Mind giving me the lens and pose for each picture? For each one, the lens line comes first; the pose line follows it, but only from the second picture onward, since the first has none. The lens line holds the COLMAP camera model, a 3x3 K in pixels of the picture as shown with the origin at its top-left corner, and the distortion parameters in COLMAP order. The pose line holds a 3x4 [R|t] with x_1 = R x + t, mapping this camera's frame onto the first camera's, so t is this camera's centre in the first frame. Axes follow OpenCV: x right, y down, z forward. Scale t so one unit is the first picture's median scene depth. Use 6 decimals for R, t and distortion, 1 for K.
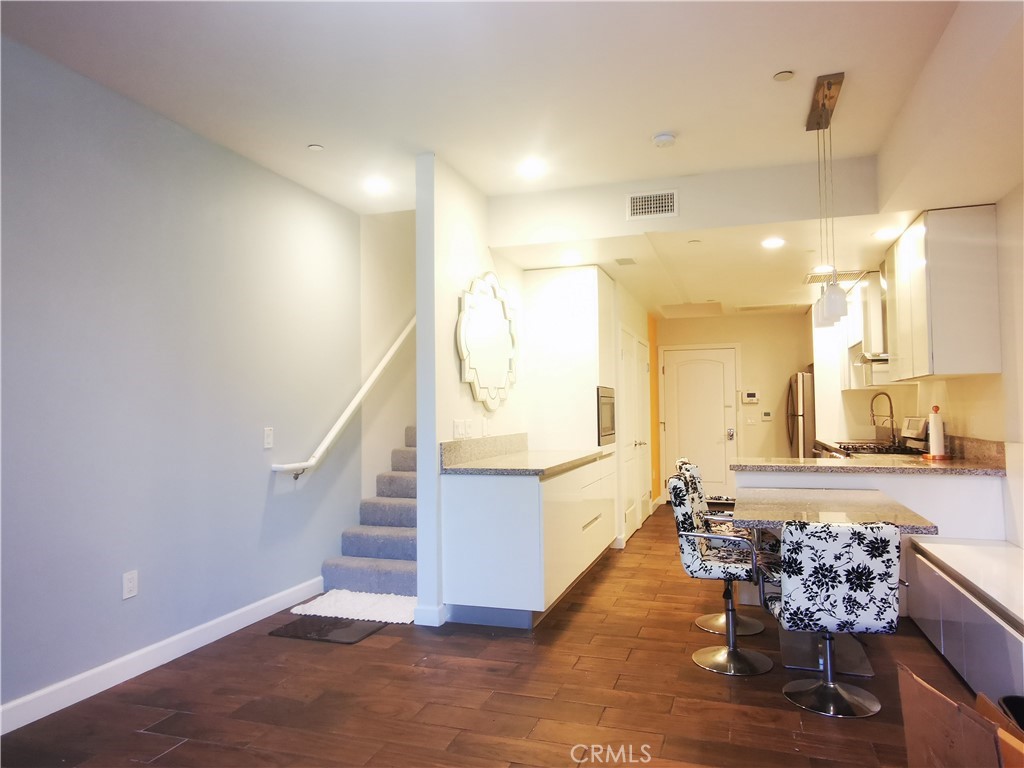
lens RADIAL K [[678.9, 0, 511.6], [0, 678.9, 384.3], [0, 0, 1]] dist [0.005164, 0.001443]
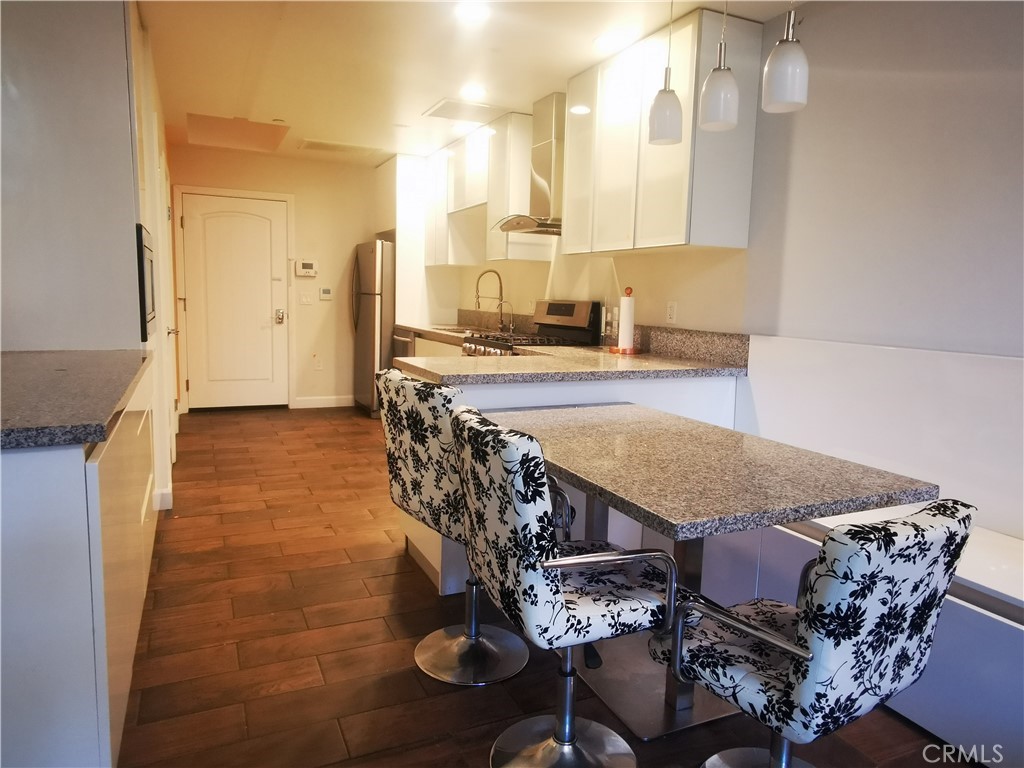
lens RADIAL K [[678.9, 0, 514.5], [0, 678.9, 378.8], [0, 0, 1]] dist [0.005164, 0.001443]
pose [[0.721090, -0.055447, 0.690620, -0.050047], [-0.062384, 0.987548, 0.144423, 0.044397], [-0.690028, -0.147225, 0.708651, 0.729435]]
